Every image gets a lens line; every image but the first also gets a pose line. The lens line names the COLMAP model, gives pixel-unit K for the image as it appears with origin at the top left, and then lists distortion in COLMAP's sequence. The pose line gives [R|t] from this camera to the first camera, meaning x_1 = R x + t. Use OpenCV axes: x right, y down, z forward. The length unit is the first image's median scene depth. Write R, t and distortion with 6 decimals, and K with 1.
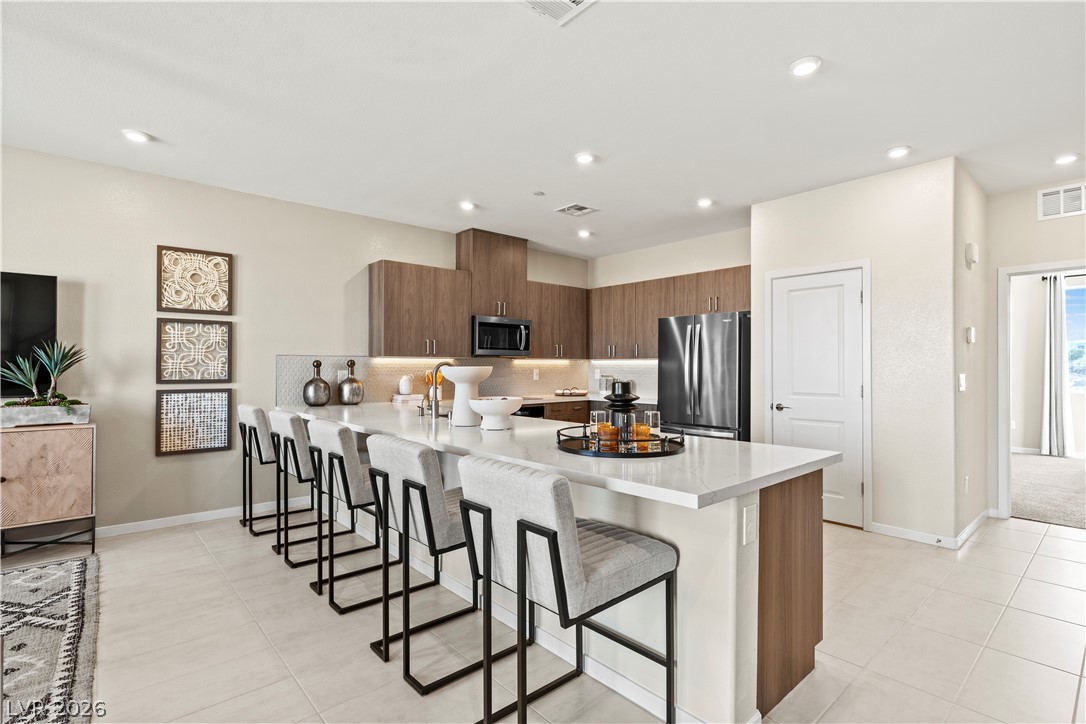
lens RADIAL K [[522.2, 0, 540.8], [0, 522.2, 364.3], [0, 0, 1]] dist [-0.003171, 0.000740]
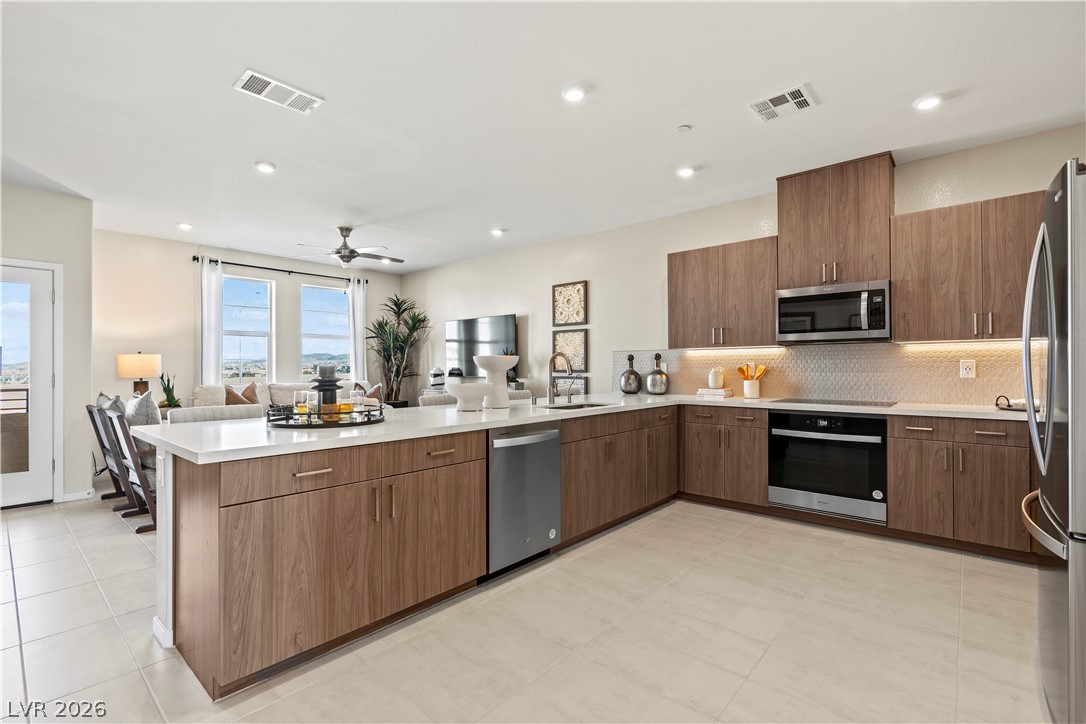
lens RADIAL K [[493.3, 0, 543.7], [0, 493.3, 365.2], [0, 0, 1]] dist [-0.002232, -0.000248]
pose [[0.127711, -0.006964, -0.991787, 0.749294], [0.009064, 0.999942, -0.005854, 0.024187], [0.991770, -0.008242, 0.127767, 0.769743]]
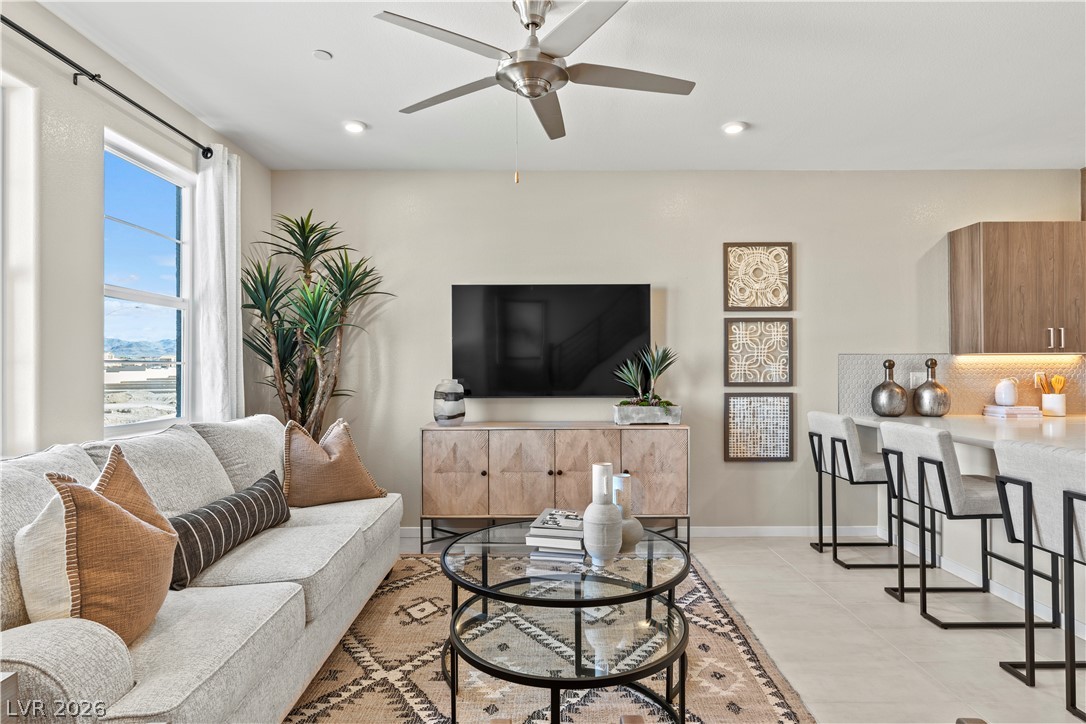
lens RADIAL K [[575.6, 0, 543.1], [0, 575.6, 365.1], [0, 0, 1]] dist [-0.000506, 0.000862]
pose [[0.753581, -0.008933, -0.657294, -0.286148], [0.009247, 0.999953, -0.002988, -0.001971], [0.657290, -0.003827, 0.753628, -0.024599]]
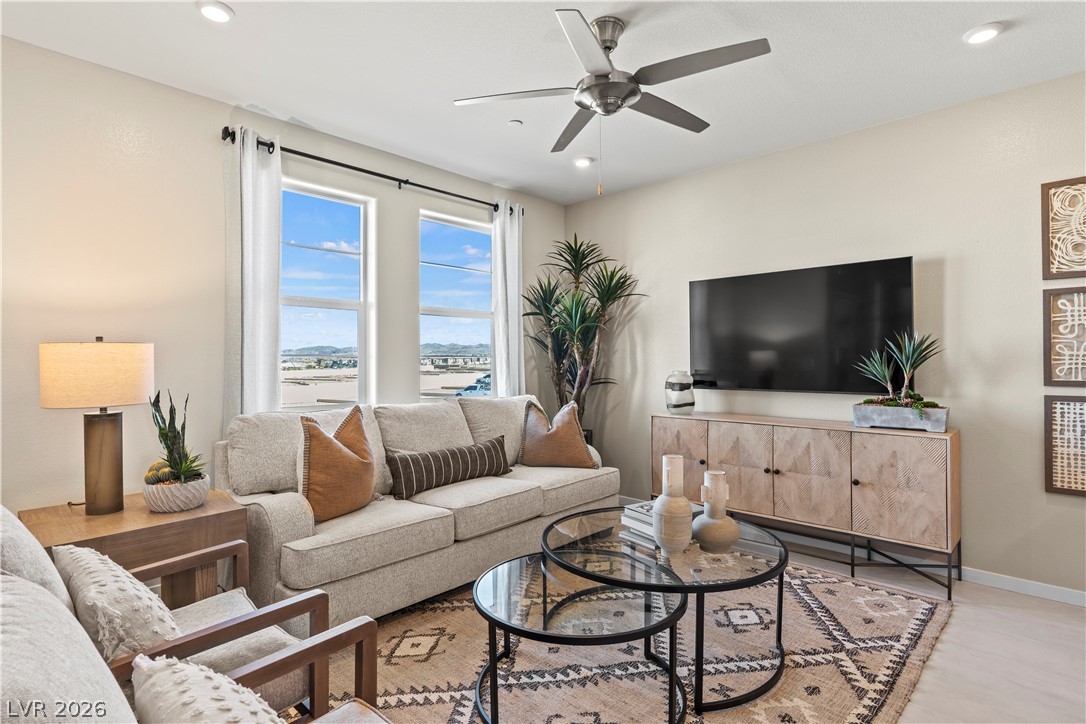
lens RADIAL K [[544.2, 0, 546.0], [0, 544.2, 355.3], [0, 0, 1]] dist [0.000004, 0.000647]
pose [[0.093613, -0.012968, -0.995524, -0.084062], [0.008577, 0.999889, -0.012218, 0.000122], [0.995572, -0.007395, 0.093713, 0.277398]]
